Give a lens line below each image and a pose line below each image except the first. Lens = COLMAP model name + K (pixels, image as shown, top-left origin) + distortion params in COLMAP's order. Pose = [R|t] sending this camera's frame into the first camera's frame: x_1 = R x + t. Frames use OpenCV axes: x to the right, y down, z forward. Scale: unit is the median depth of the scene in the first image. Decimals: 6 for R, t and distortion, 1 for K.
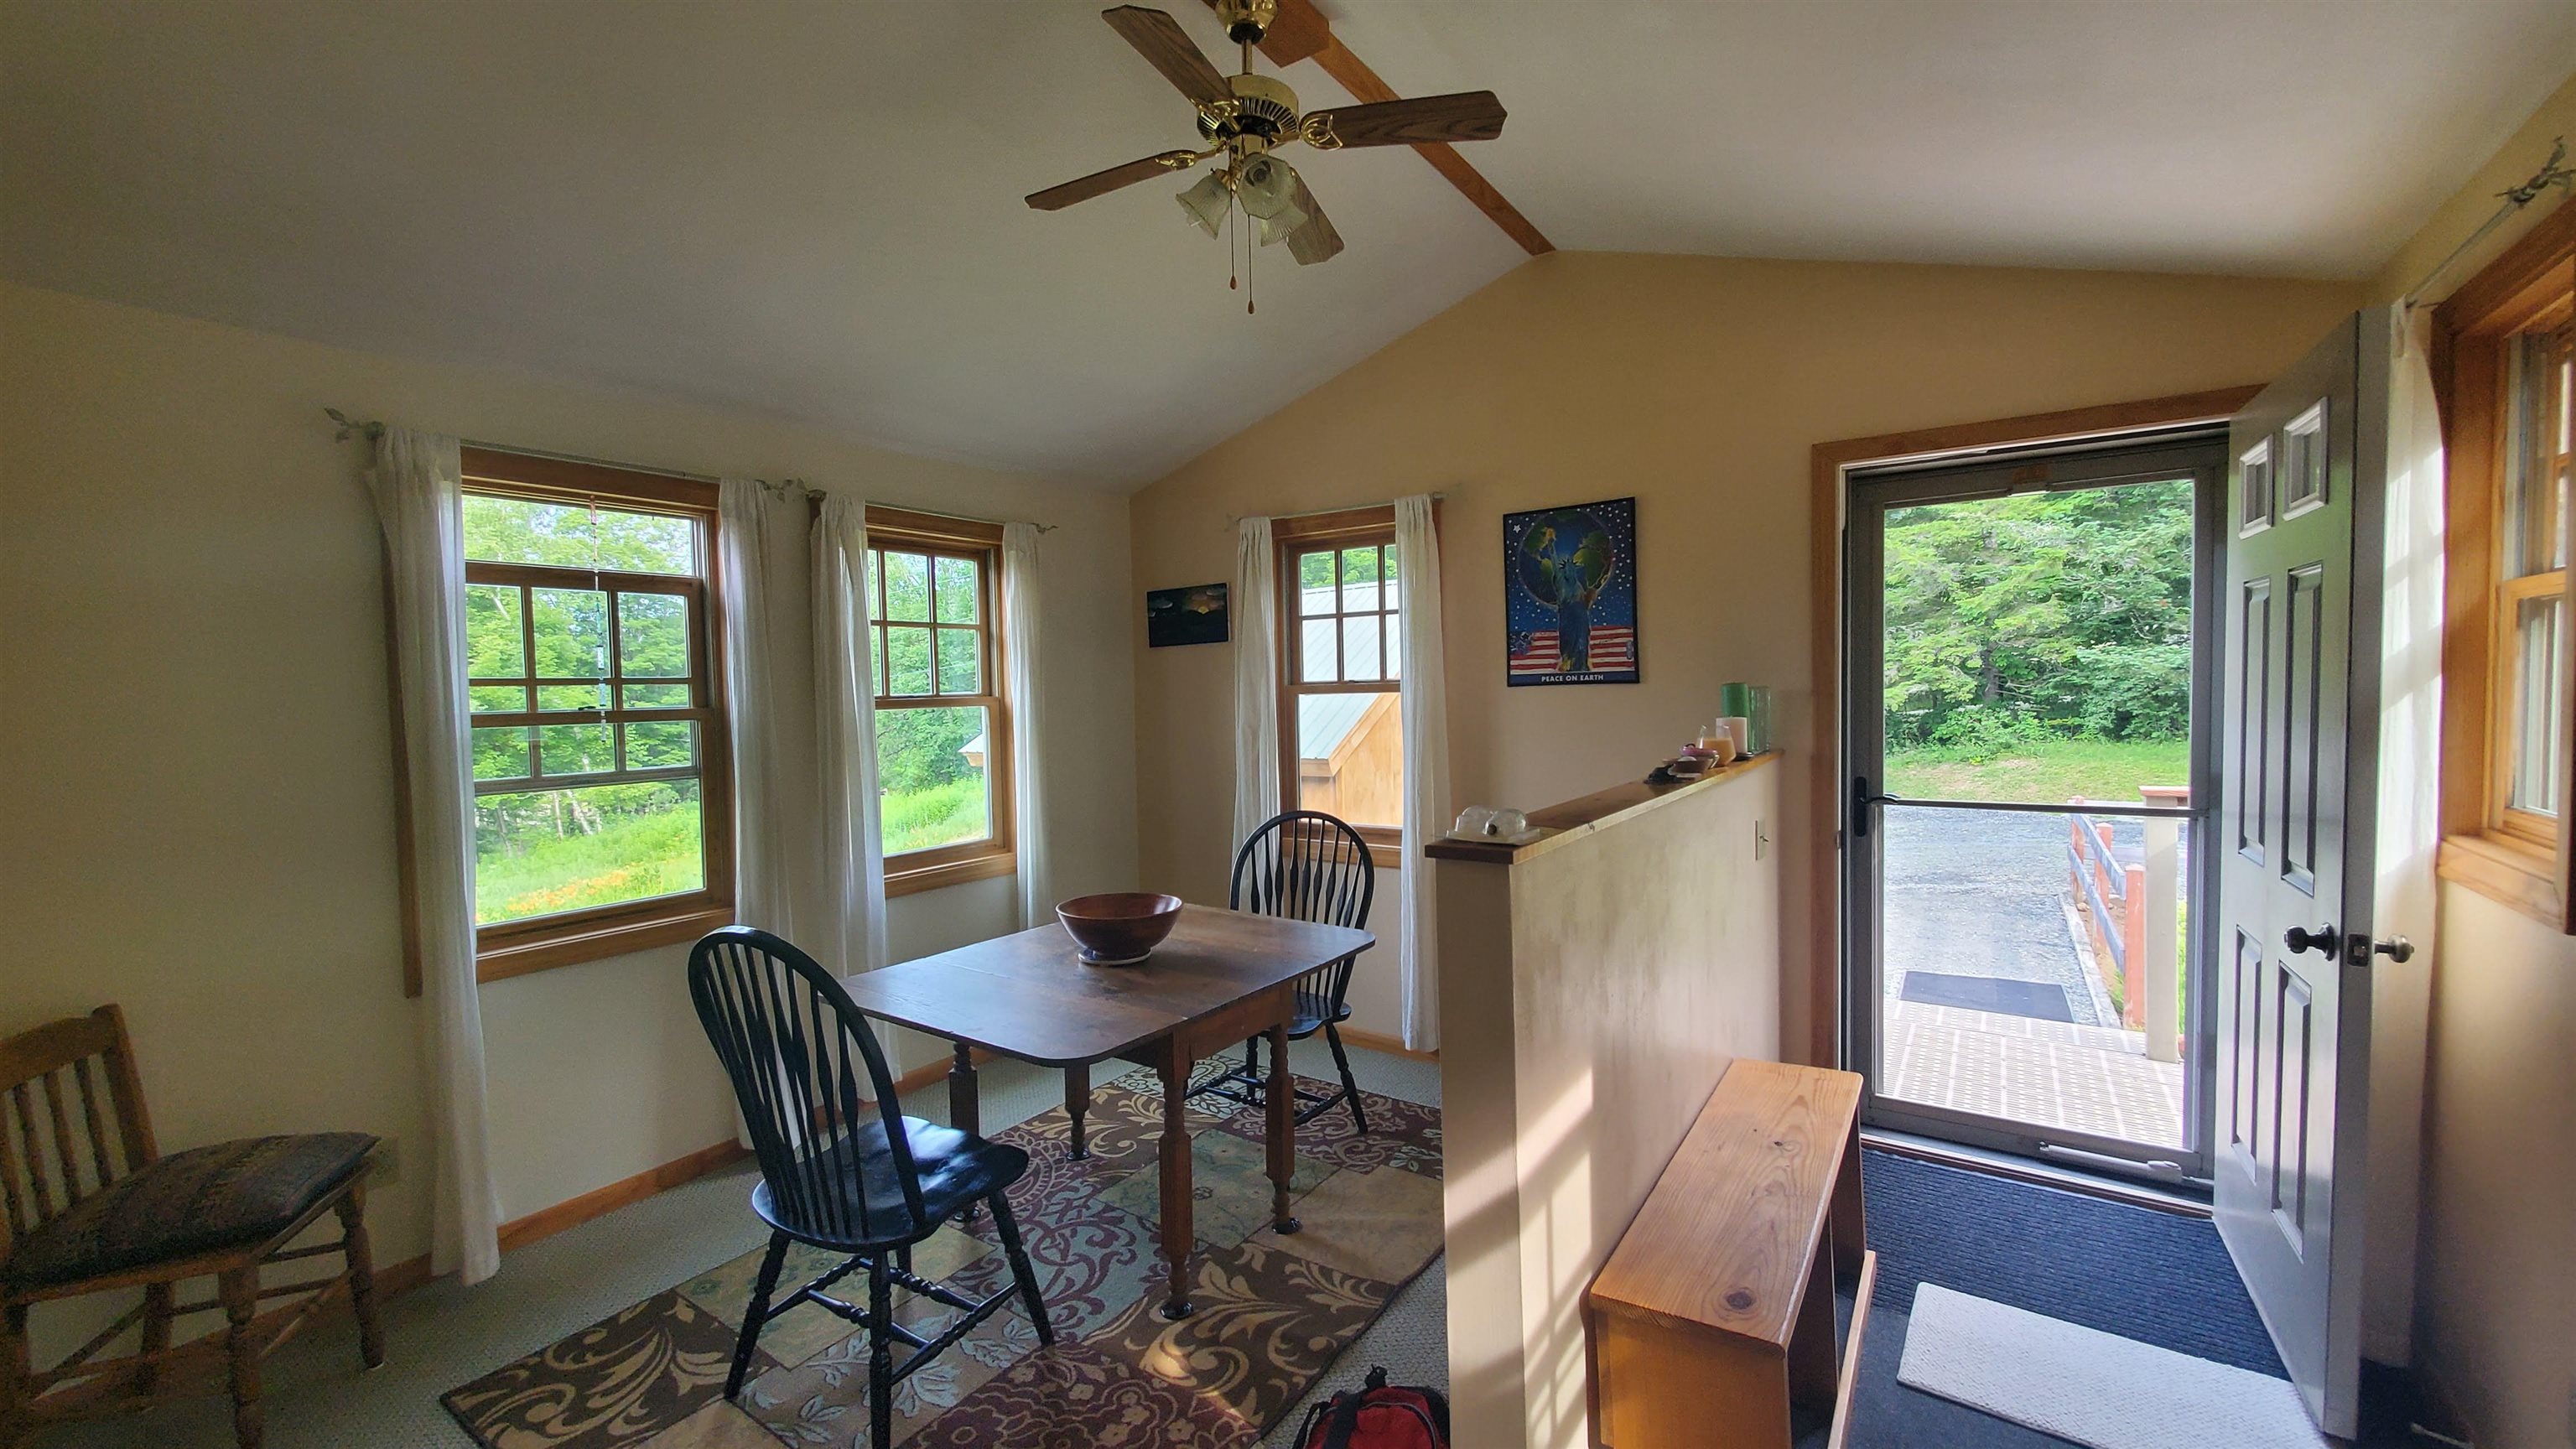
lens RADIAL K [[997.2, 0, 1284.1], [0, 997.2, 728.0], [0, 0, 1]] dist [0.001966, 0.000099]
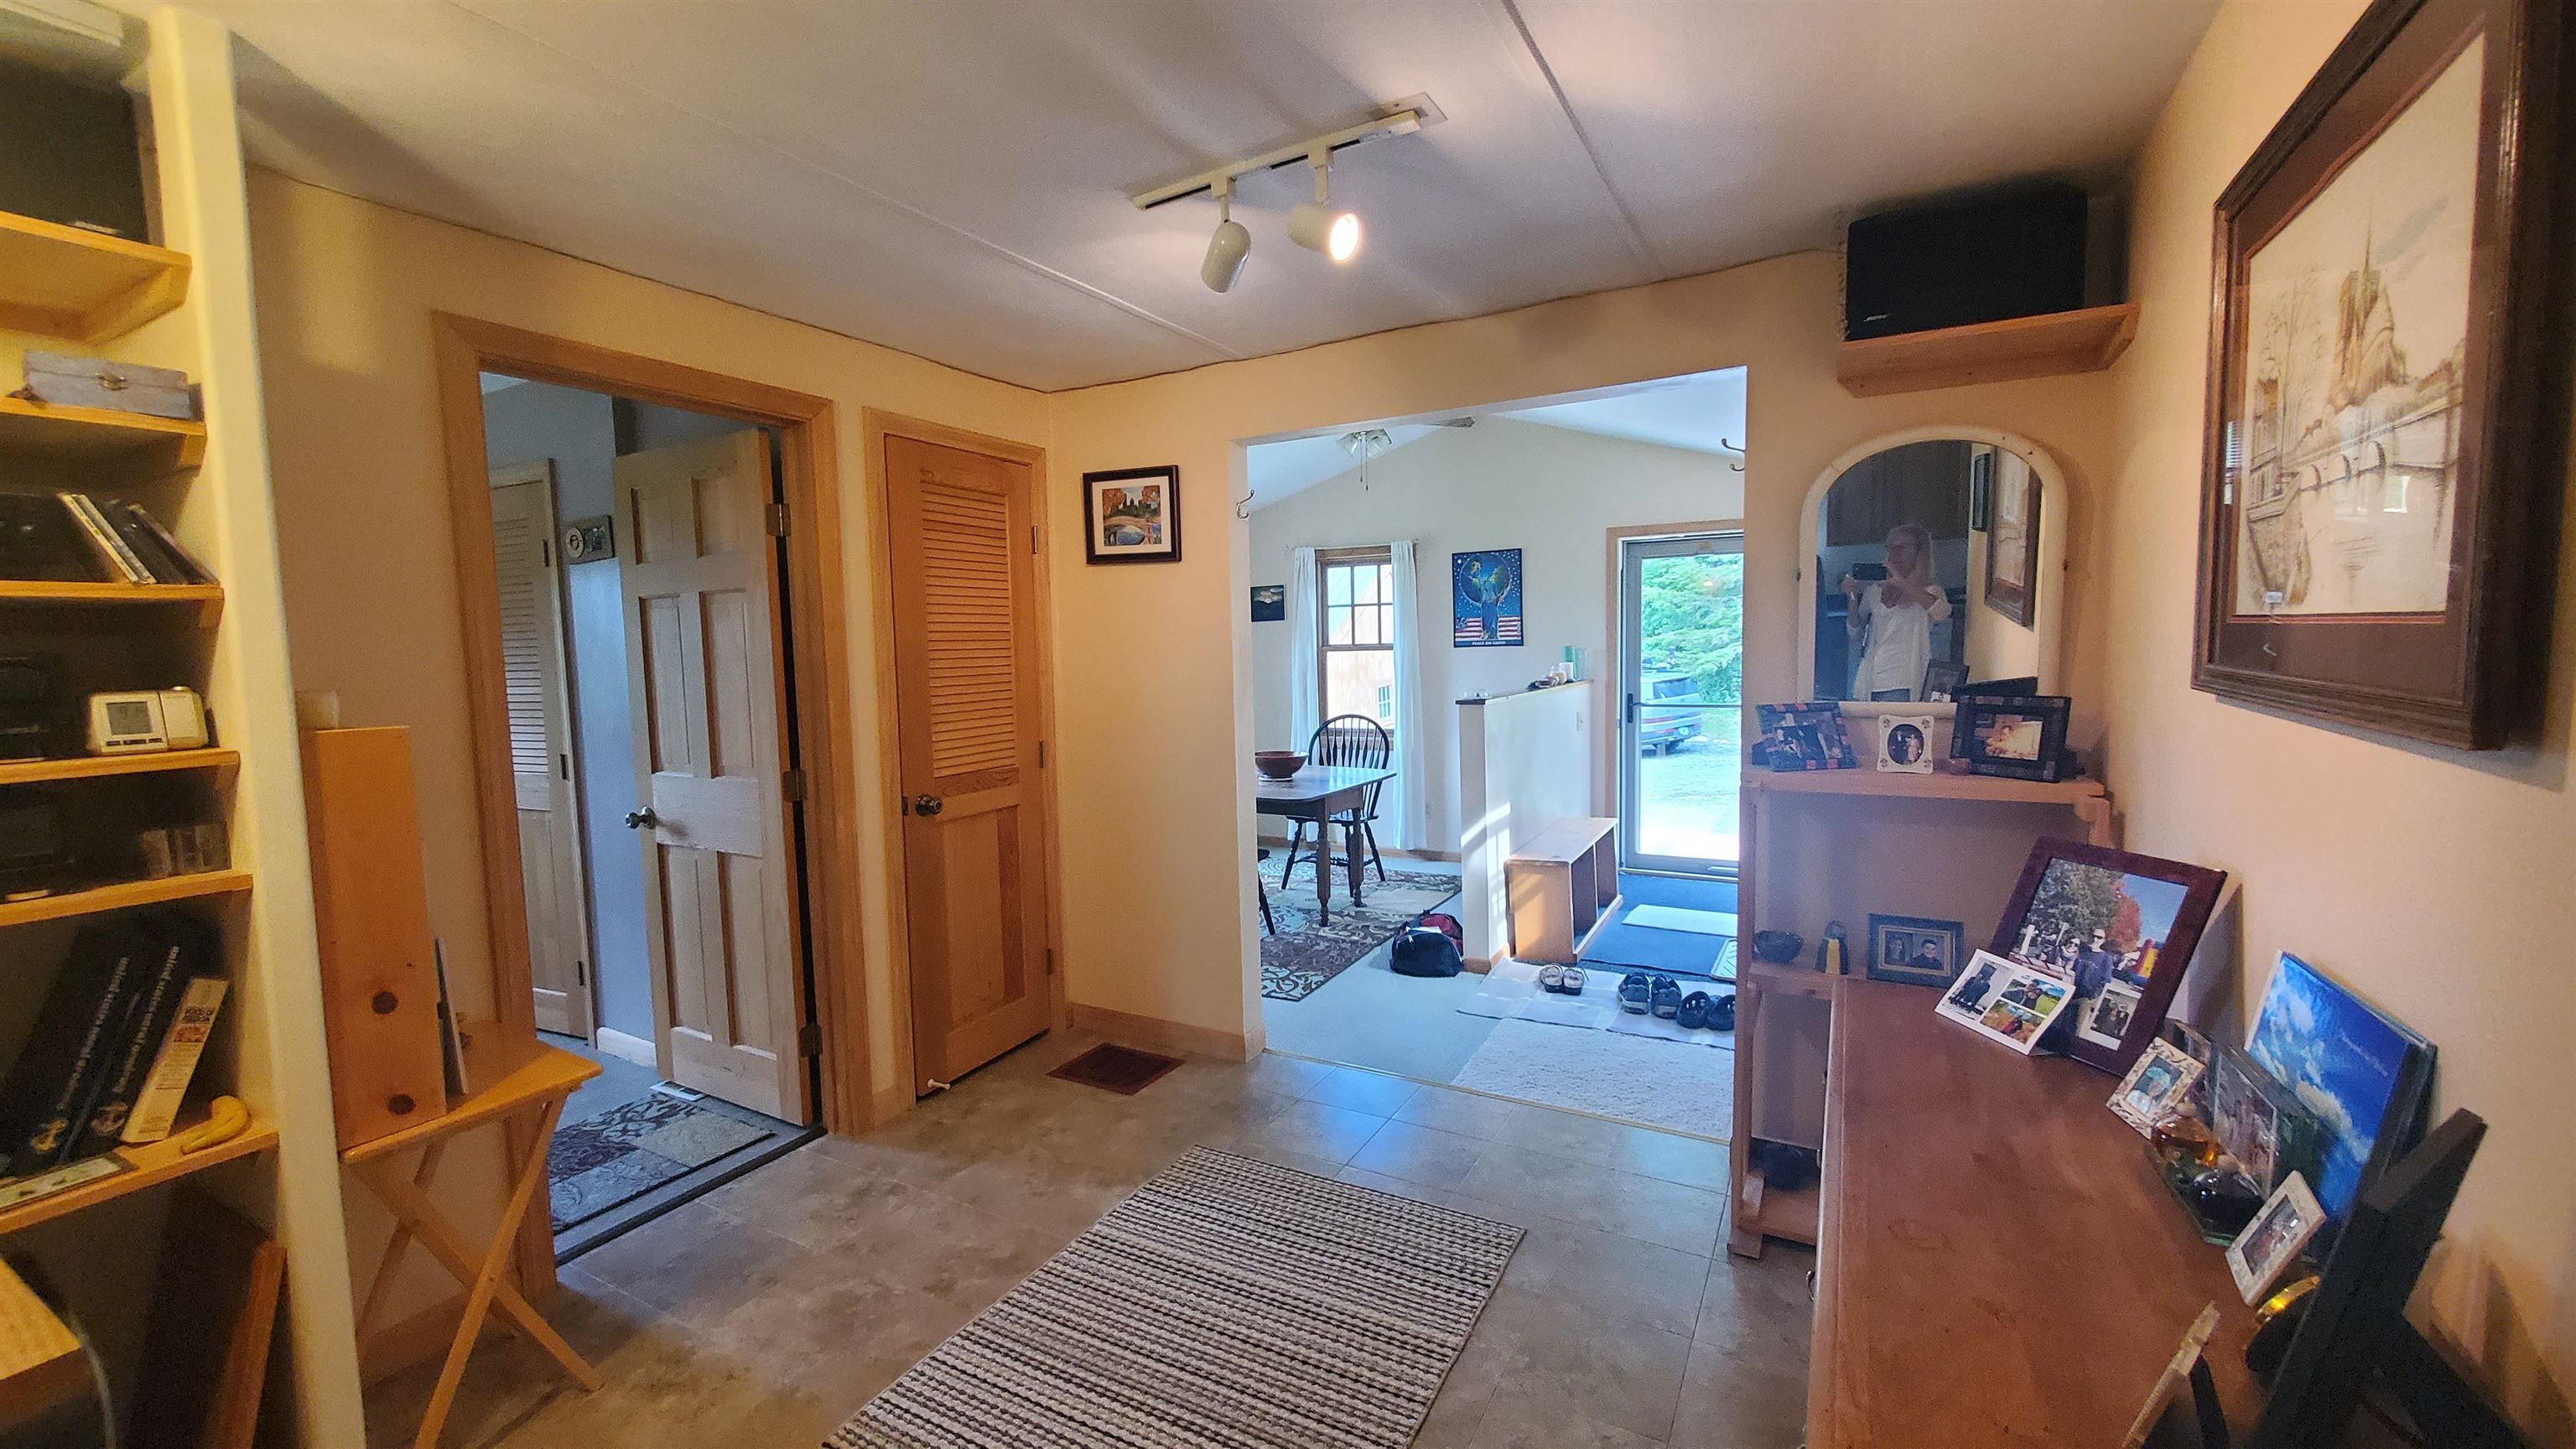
lens RADIAL K [[997.2, 0, 1286.7], [0, 997.2, 740.0], [0, 0, 1]] dist [0.001966, 0.000099]
pose [[0.990070, 0.002777, 0.140547, -0.336044], [-0.007223, 0.999489, 0.031137, 0.073763], [-0.140389, -0.031843, 0.989584, -0.777473]]
